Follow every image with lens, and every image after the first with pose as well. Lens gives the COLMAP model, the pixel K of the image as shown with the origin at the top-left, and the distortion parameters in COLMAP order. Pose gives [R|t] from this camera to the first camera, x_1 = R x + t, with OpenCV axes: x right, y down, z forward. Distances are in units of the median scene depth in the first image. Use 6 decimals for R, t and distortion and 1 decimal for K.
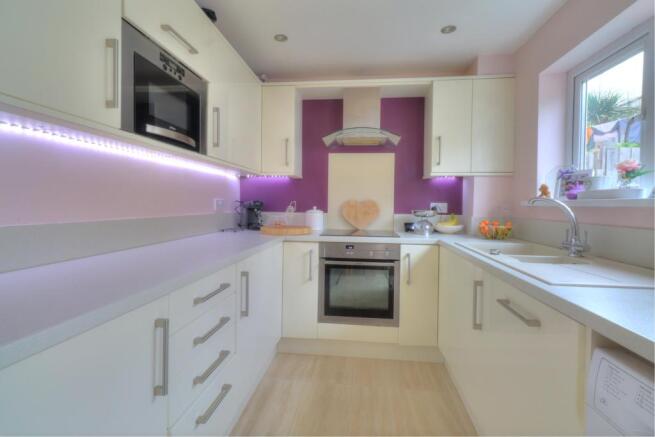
lens RADIAL K [[305.2, 0, 330.7], [0, 305.2, 209.6], [0, 0, 1]] dist [-0.000605, 0.000067]
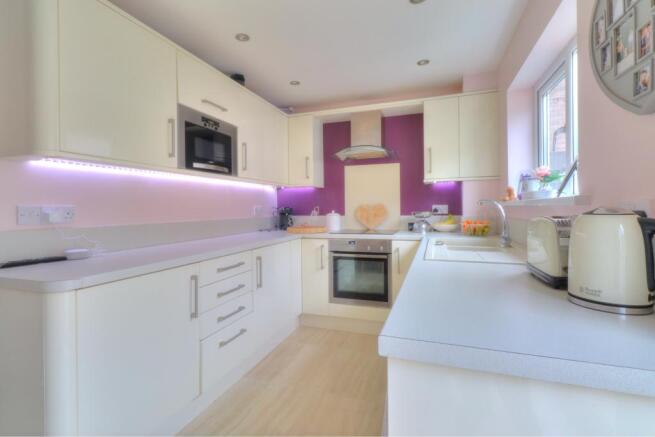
lens RADIAL K [[305.2, 0, 330.7], [0, 305.2, 209.6], [0, 0, 1]] dist [-0.000605, 0.000067]
pose [[0.974608, -0.021825, -0.222851, 0.242116], [0.018904, 0.999705, -0.015233, 0.005043], [0.223118, 0.010634, 0.974733, -0.218558]]
